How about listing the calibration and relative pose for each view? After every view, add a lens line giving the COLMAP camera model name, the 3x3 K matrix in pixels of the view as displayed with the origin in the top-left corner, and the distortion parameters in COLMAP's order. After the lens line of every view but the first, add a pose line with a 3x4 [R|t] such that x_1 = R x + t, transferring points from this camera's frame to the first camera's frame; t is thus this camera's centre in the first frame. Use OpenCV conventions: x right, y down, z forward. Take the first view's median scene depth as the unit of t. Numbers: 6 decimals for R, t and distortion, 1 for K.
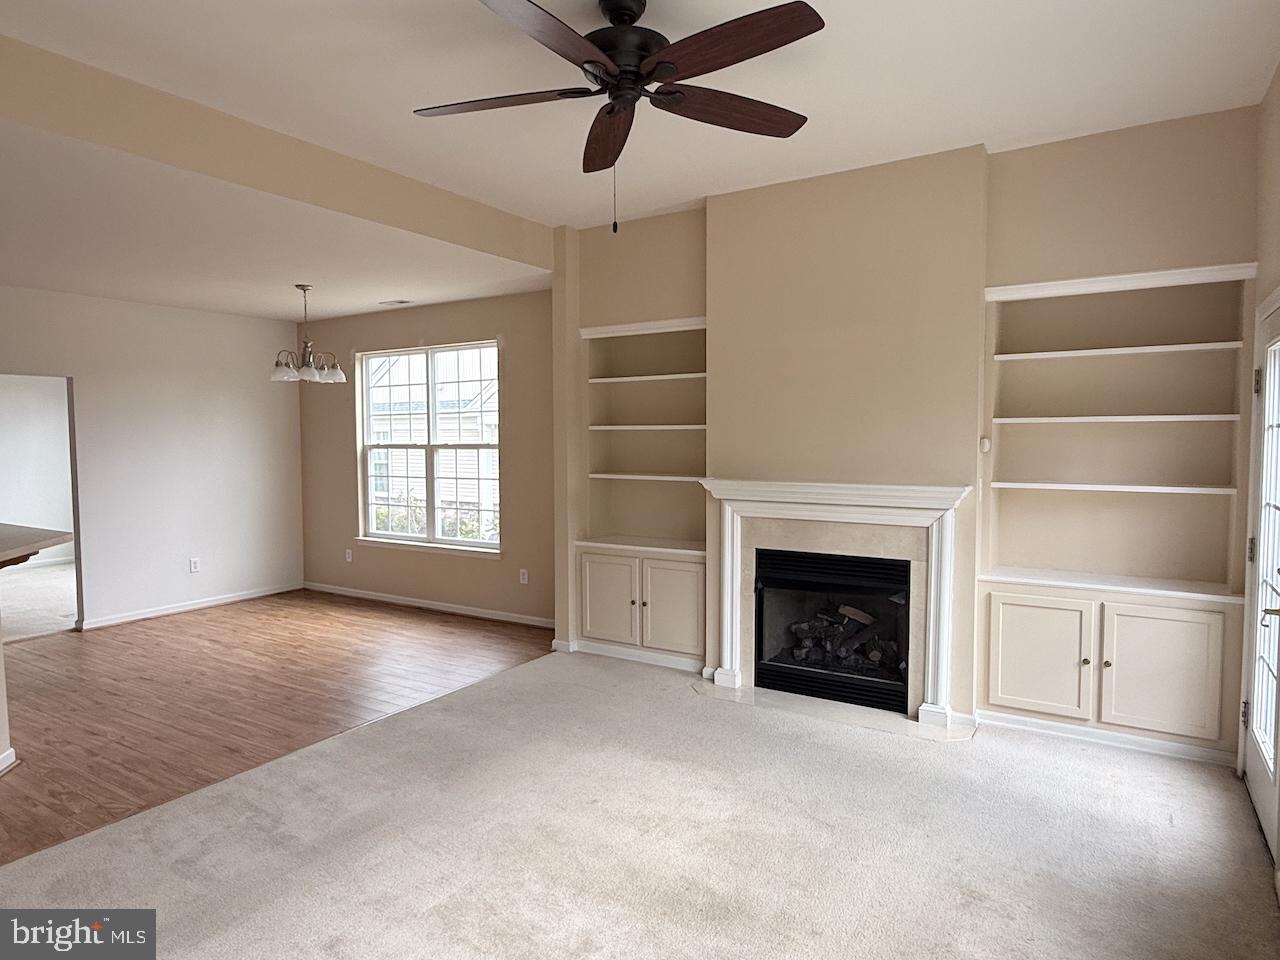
lens RADIAL K [[789.4, 0, 640.0], [0, 789.4, 480.0], [0, 0, 1]] dist [0.002247, 0.001426]
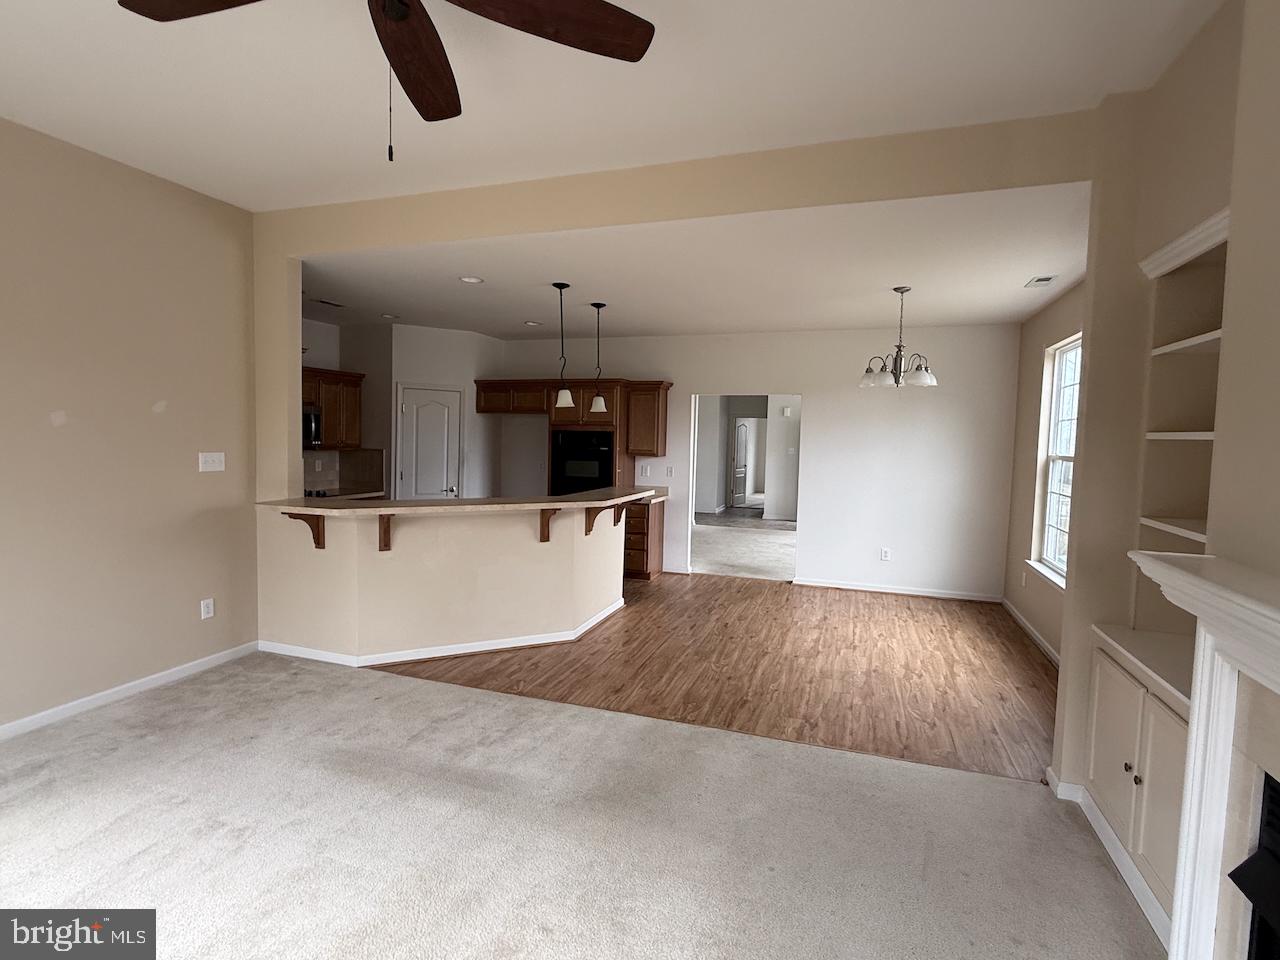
lens RADIAL K [[636.1, 0, 640.0], [0, 636.1, 480.0], [0, 0, 1]] dist [-0.000389, -0.000112]
pose [[0.216592, 0.076404, -0.973268, 0.314092], [-0.078560, 0.995064, 0.060632, -0.034076], [0.973096, 0.063327, 0.221525, 0.577814]]
